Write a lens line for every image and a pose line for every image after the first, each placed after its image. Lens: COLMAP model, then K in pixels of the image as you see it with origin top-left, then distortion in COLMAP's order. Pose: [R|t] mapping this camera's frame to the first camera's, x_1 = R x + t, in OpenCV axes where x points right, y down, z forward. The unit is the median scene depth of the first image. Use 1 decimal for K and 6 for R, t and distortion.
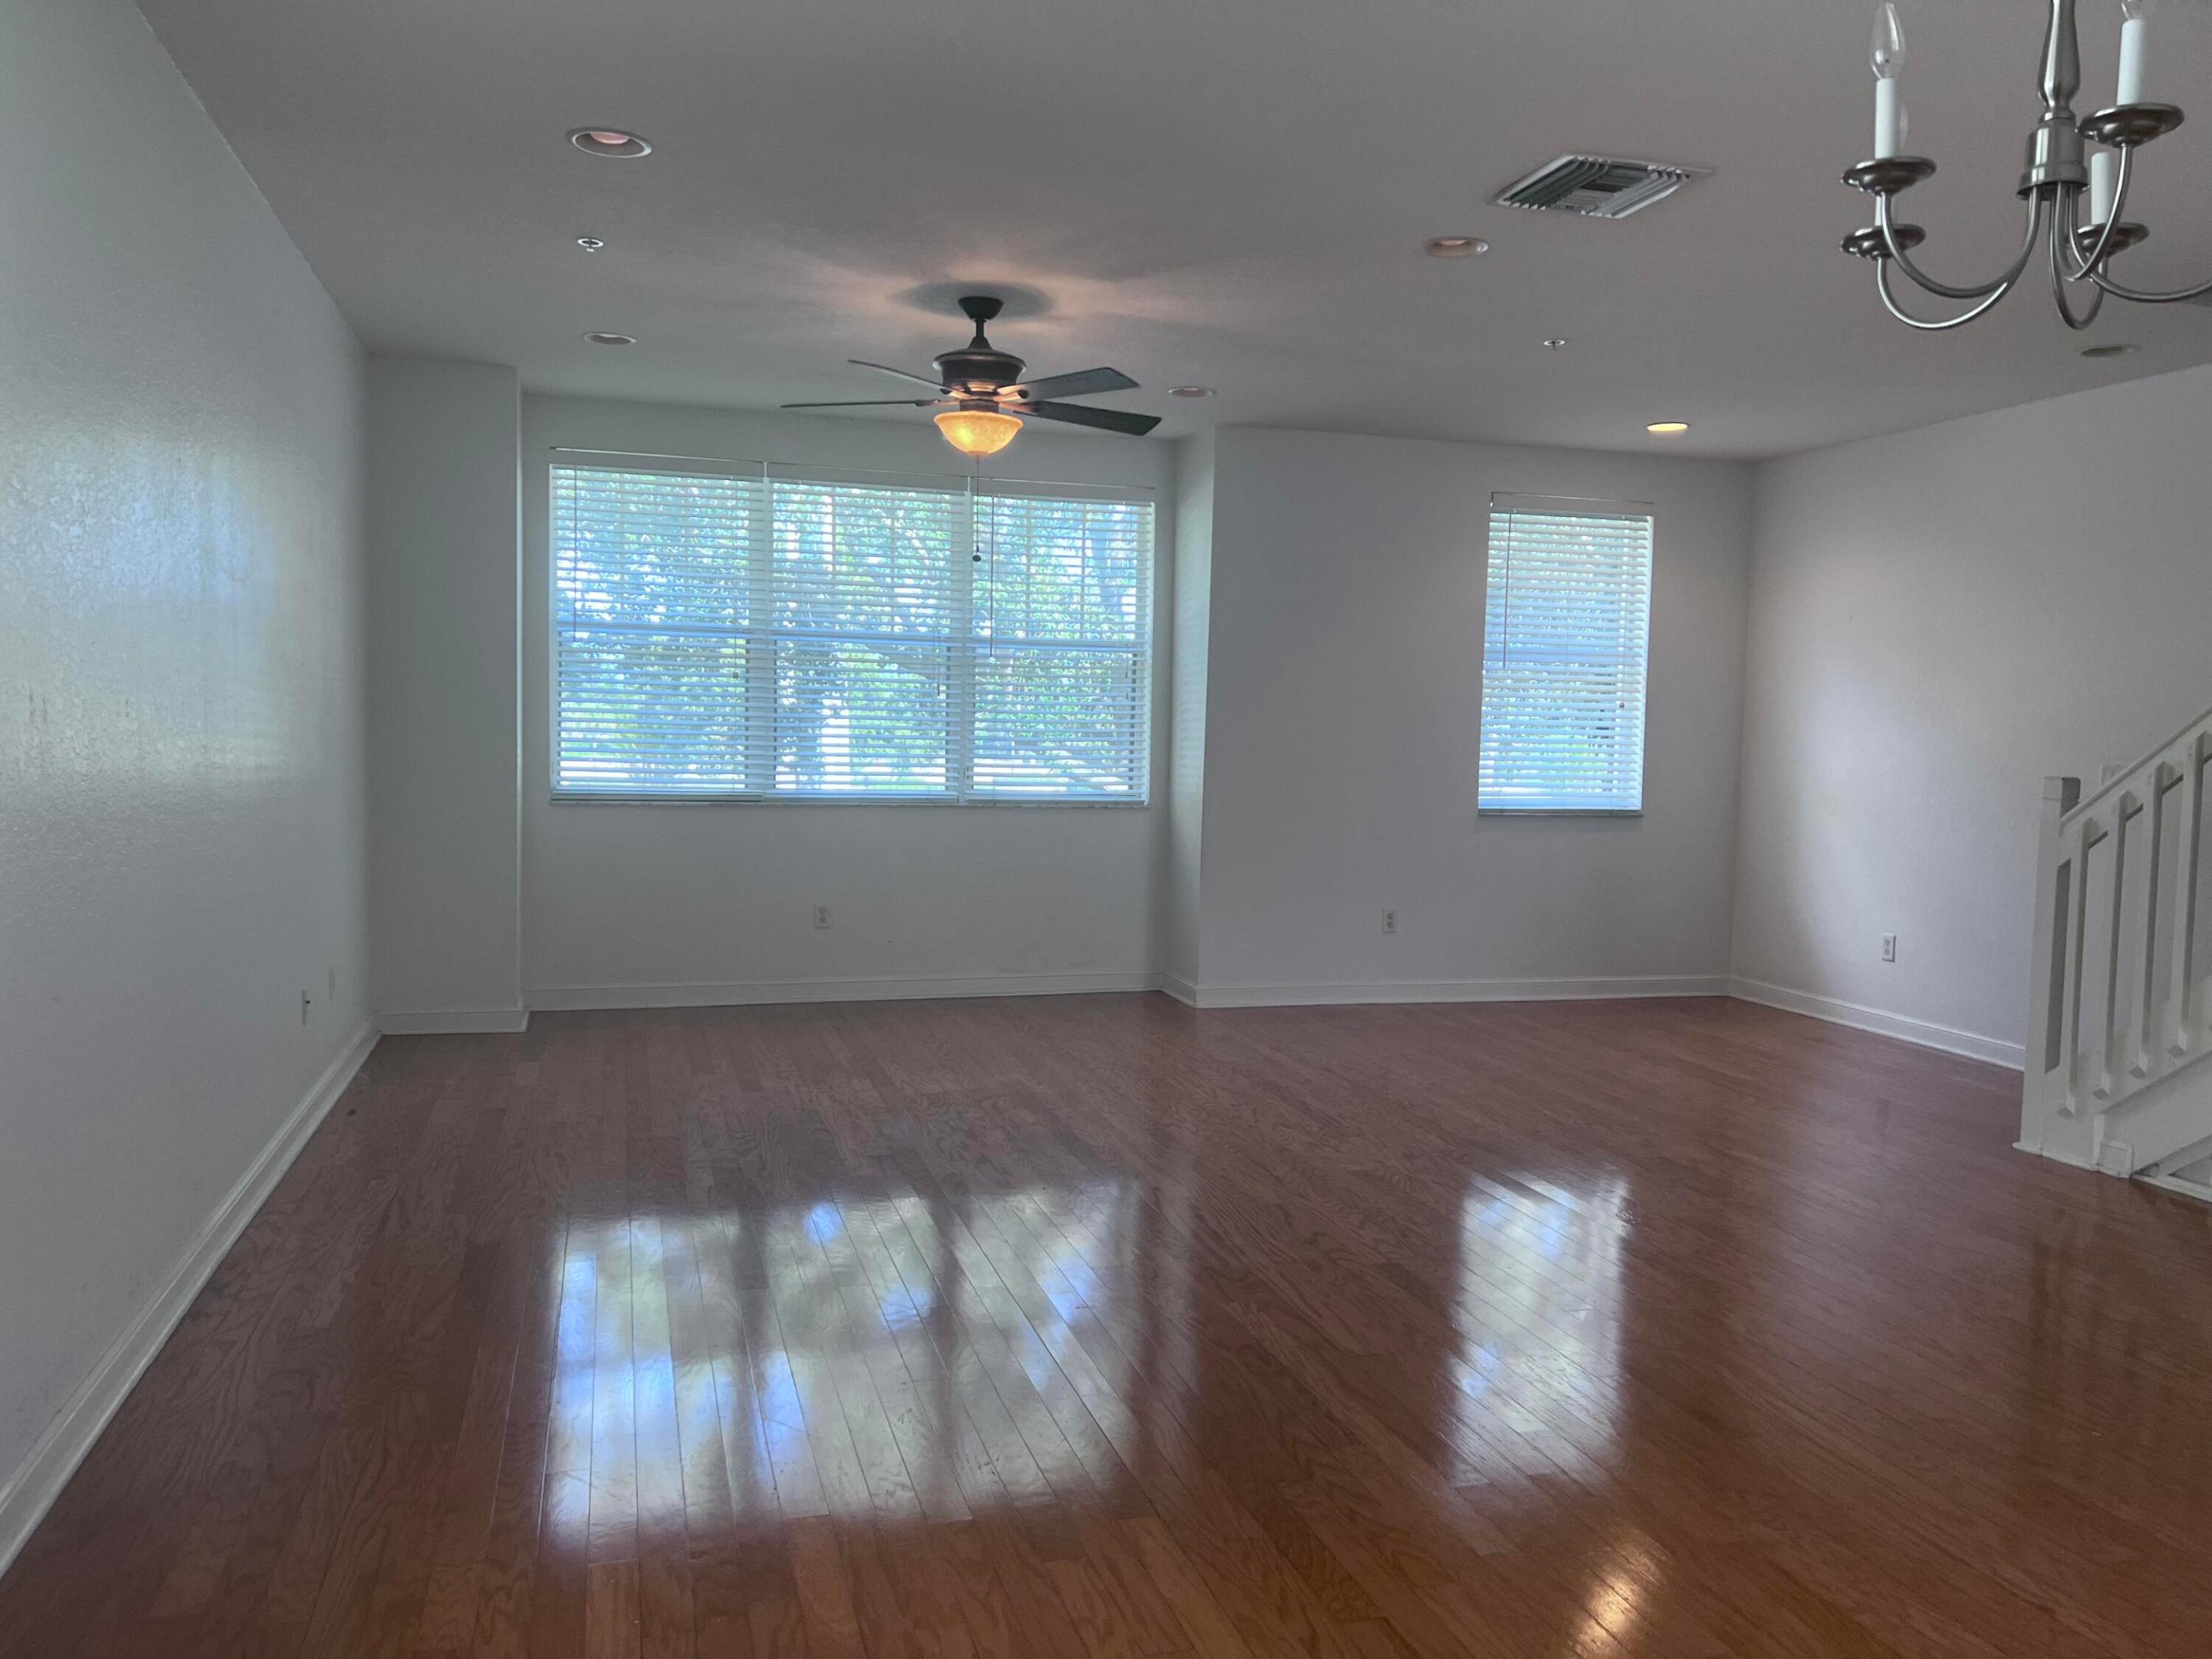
lens RADIAL K [[1670.0, 0, 1106.0], [0, 1670.0, 829.5], [0, 0, 1]] dist [0.055082, -0.000638]
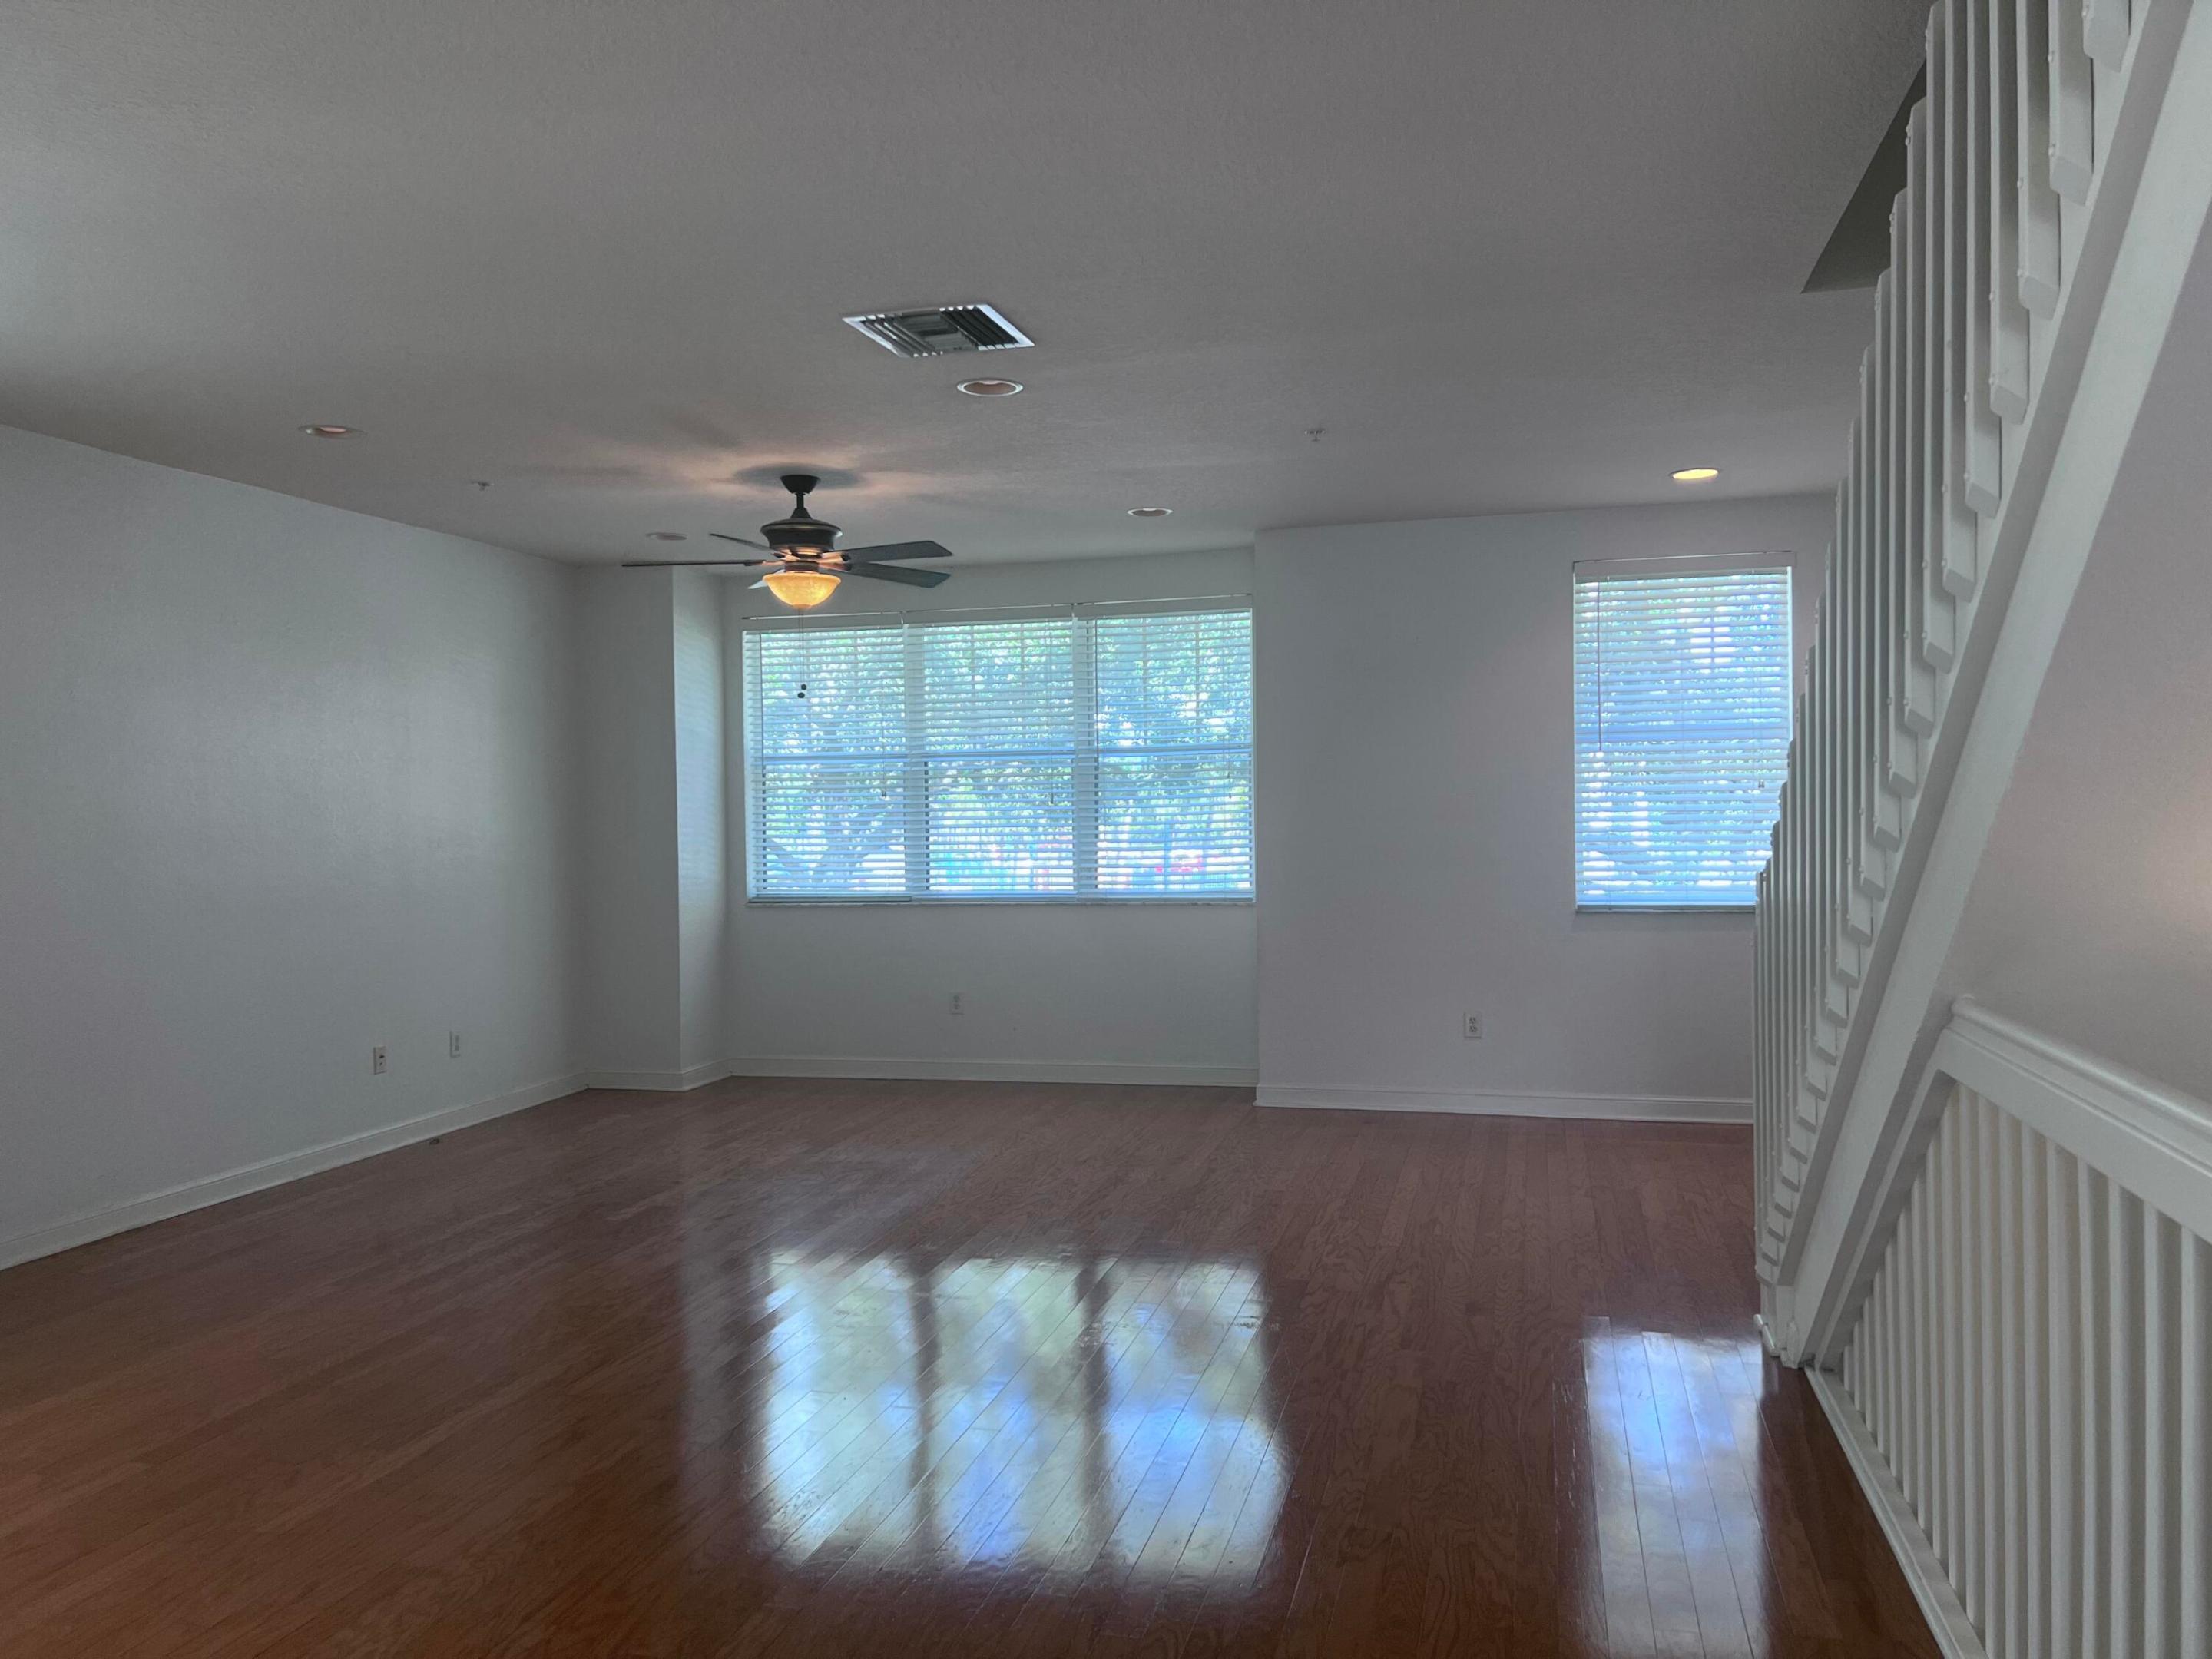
lens RADIAL K [[1667.9, 0, 1098.9], [0, 1667.9, 820.2], [0, 0, 1]] dist [0.002104, -0.002341]
pose [[0.843694, -0.031171, -0.535918, 0.500340], [-0.001692, 0.998153, -0.060720, -0.002997], [0.536821, 0.052136, 0.842083, 0.095592]]
